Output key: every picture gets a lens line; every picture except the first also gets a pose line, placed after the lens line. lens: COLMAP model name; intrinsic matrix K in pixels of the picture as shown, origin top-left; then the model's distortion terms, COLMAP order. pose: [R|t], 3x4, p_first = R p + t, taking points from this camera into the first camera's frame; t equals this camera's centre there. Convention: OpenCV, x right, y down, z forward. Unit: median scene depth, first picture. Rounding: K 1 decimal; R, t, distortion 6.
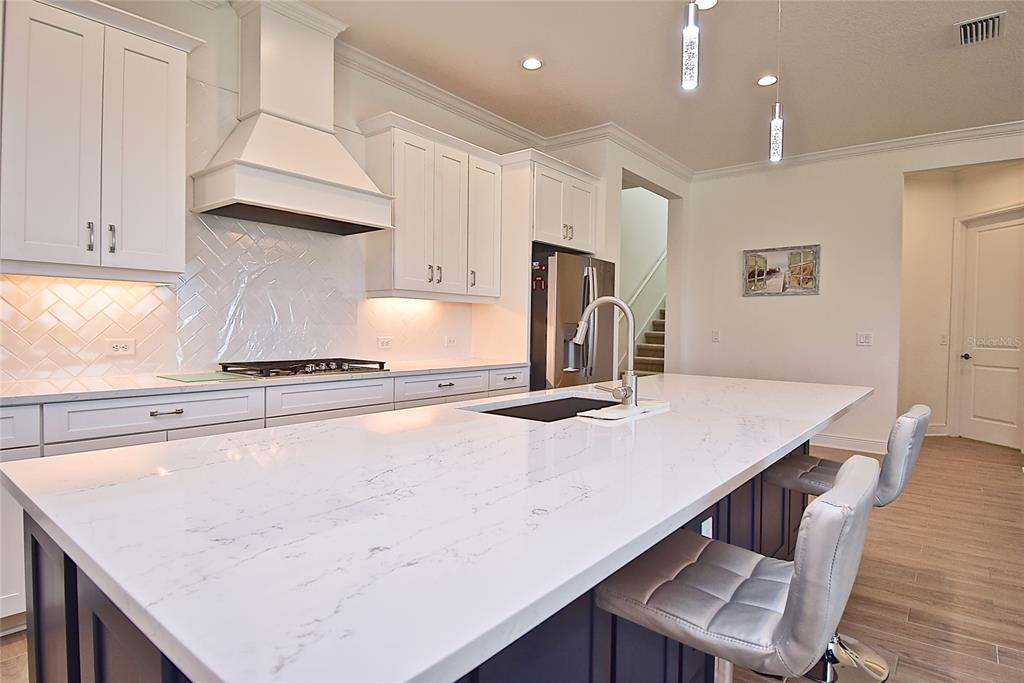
lens RADIAL K [[552.3, 0, 531.7], [0, 552.3, 334.0], [0, 0, 1]] dist [0.060582, -0.070192]
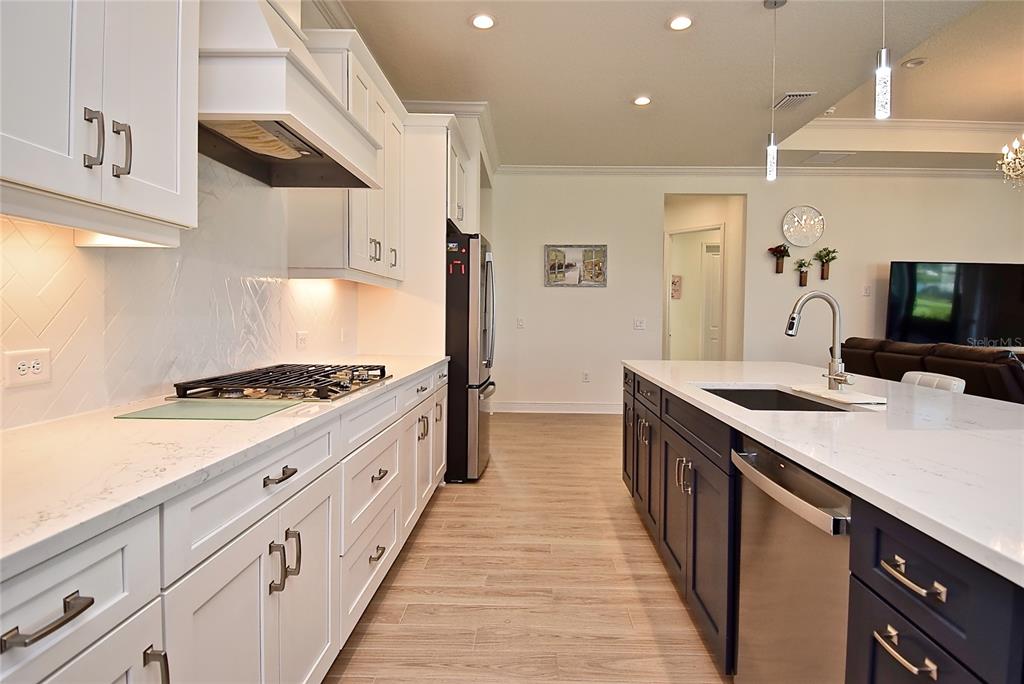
lens RADIAL K [[548.9, 0, 530.3], [0, 548.9, 338.5], [0, 0, 1]] dist [-0.000785, 0.000205]
pose [[0.795421, -0.028567, 0.605384, -0.325380], [0.005760, 0.999200, 0.039584, -0.008827], [-0.606030, -0.027999, 0.794949, 0.166668]]
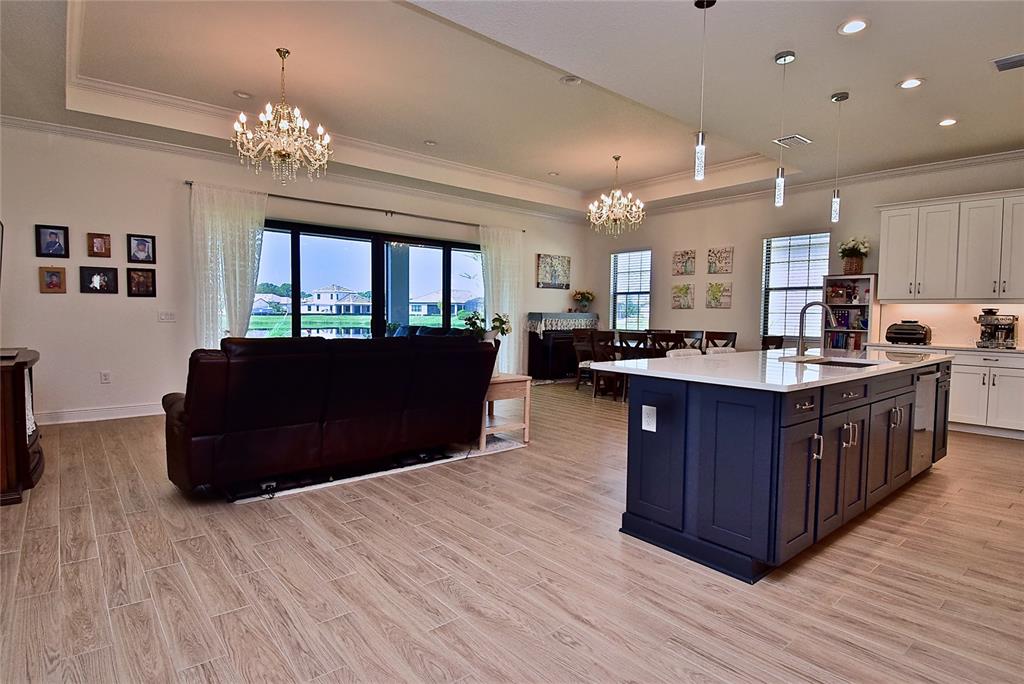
lens RADIAL K [[527.0, 0, 489.2], [0, 527.0, 344.1], [0, 0, 1]] dist [-0.000554, -0.026205]
pose [[-0.968363, -0.034829, 0.247105, 0.264080], [-0.018951, 0.997617, 0.066343, -0.007922], [-0.248826, 0.059561, -0.966715, 1.034474]]
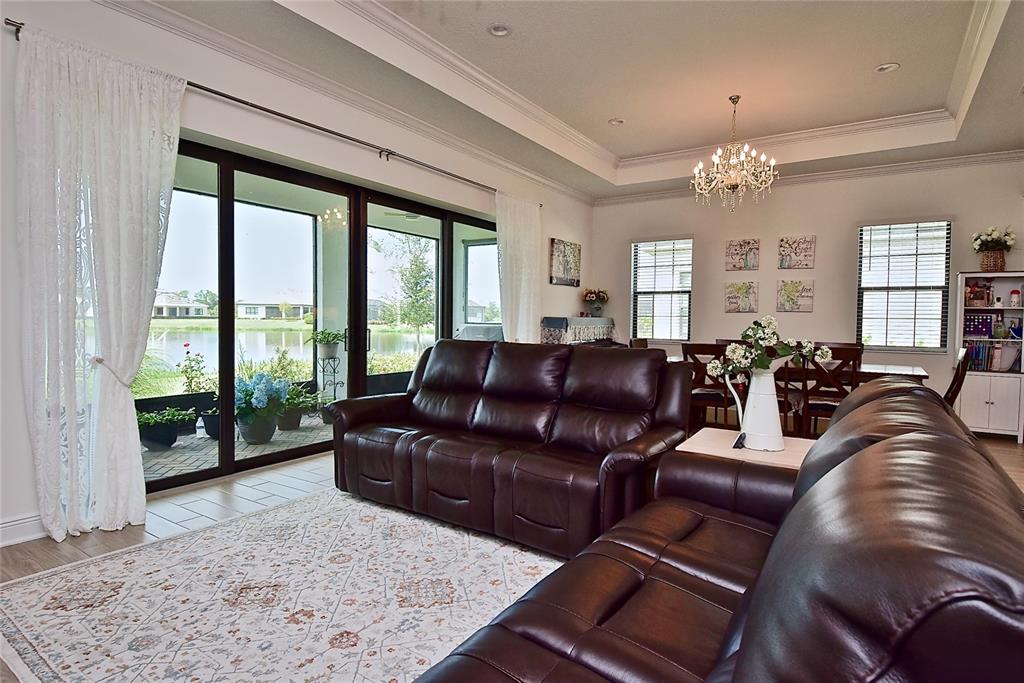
lens RADIAL K [[557.9, 0, 512.0], [0, 557.9, 341.5], [0, 0, 1]] dist [0.042105, -0.056249]
pose [[-0.997261, -0.017061, -0.071973, 0.722408], [-0.020423, 0.998722, 0.046239, -0.002413], [0.071092, 0.047582, -0.996334, 0.665500]]
